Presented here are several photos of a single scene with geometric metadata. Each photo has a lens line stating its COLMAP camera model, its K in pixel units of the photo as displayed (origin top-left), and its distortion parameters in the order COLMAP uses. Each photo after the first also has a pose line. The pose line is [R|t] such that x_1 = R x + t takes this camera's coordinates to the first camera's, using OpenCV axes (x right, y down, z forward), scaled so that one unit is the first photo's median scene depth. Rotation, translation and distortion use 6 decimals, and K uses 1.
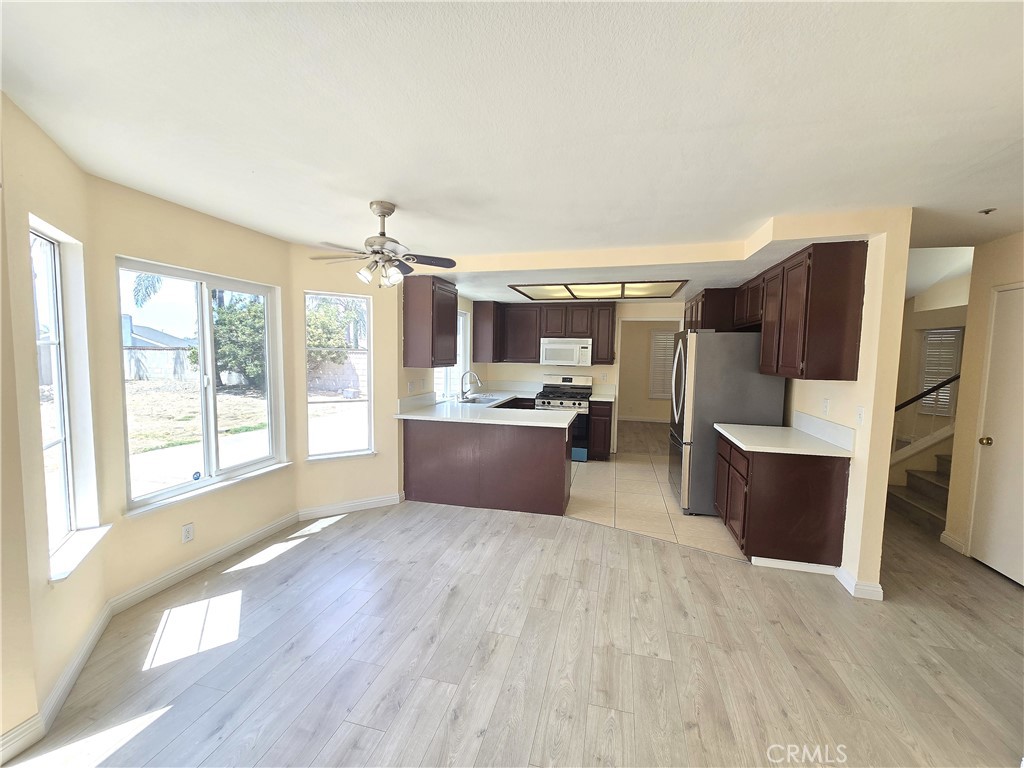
lens RADIAL K [[420.1, 0, 513.5], [0, 420.1, 383.2], [0, 0, 1]] dist [0.003555, 0.001078]
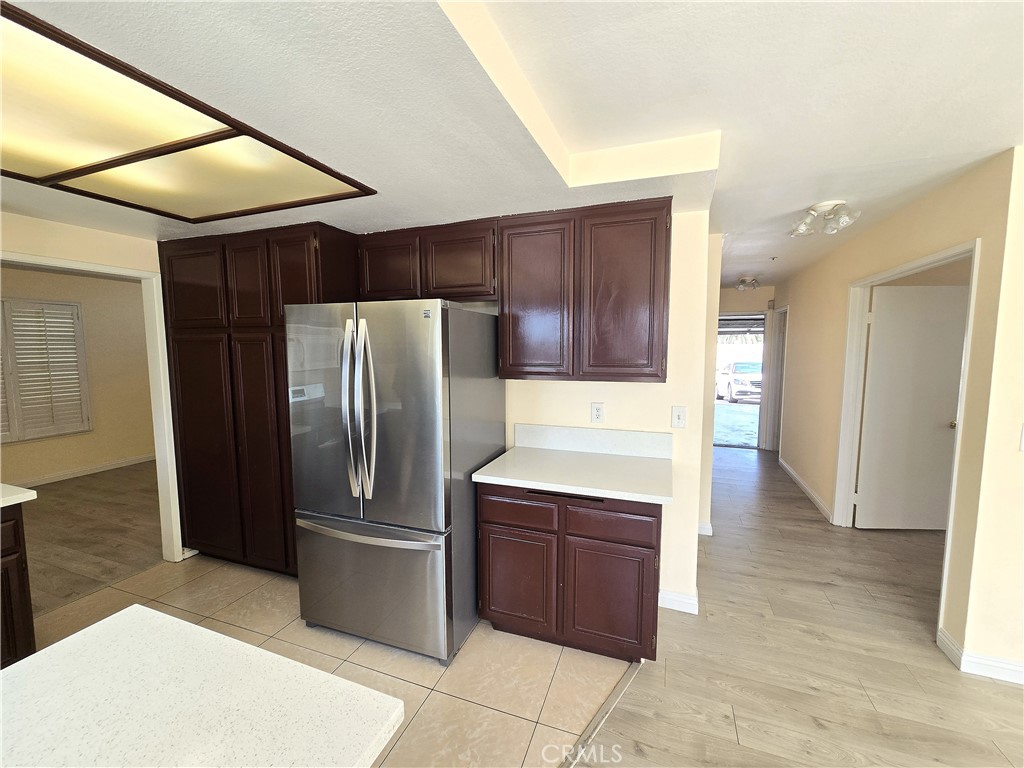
lens RADIAL K [[420.1, 0, 515.7], [0, 420.1, 385.9], [0, 0, 1]] dist [0.003555, 0.001078]
pose [[0.105338, -0.112434, 0.988060, -0.099431], [0.076903, 0.991533, 0.104631, -0.143086], [-0.991458, 0.064963, 0.113093, 1.670057]]
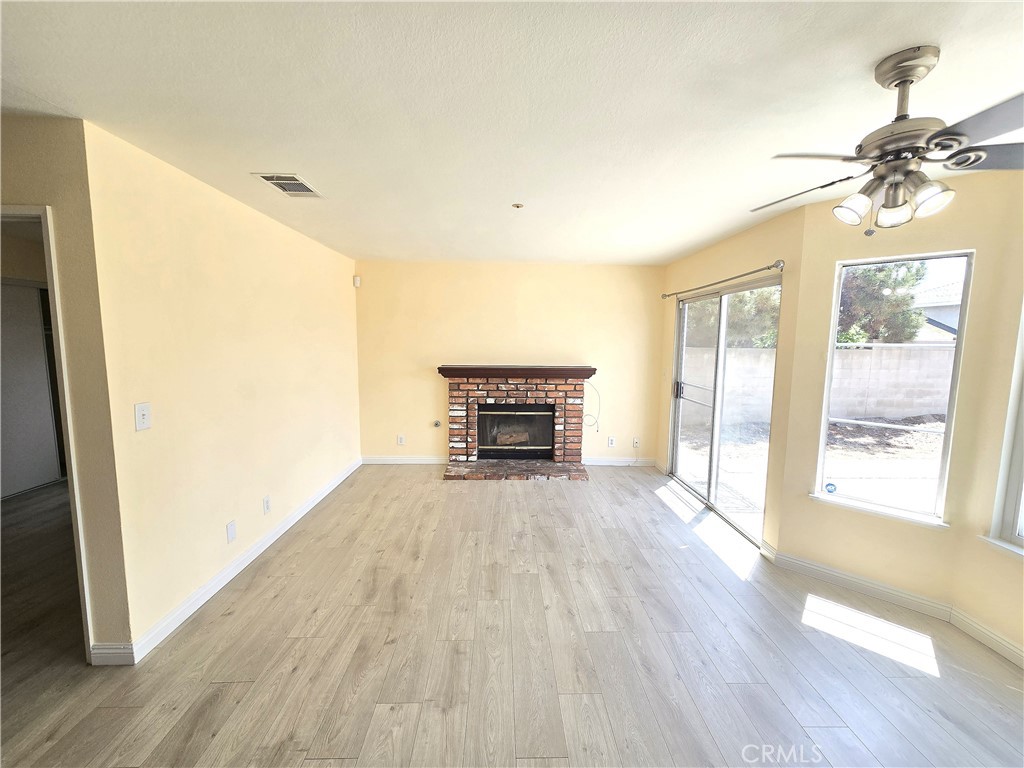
lens RADIAL K [[420.1, 0, 512.7], [0, 420.1, 382.3], [0, 0, 1]] dist [0.003555, 0.001078]
pose [[-0.961514, 0.000371, -0.274754, 0.358531], [-0.048926, 0.983786, 0.172546, -0.140490], [0.270363, 0.179348, -0.945906, 1.825697]]
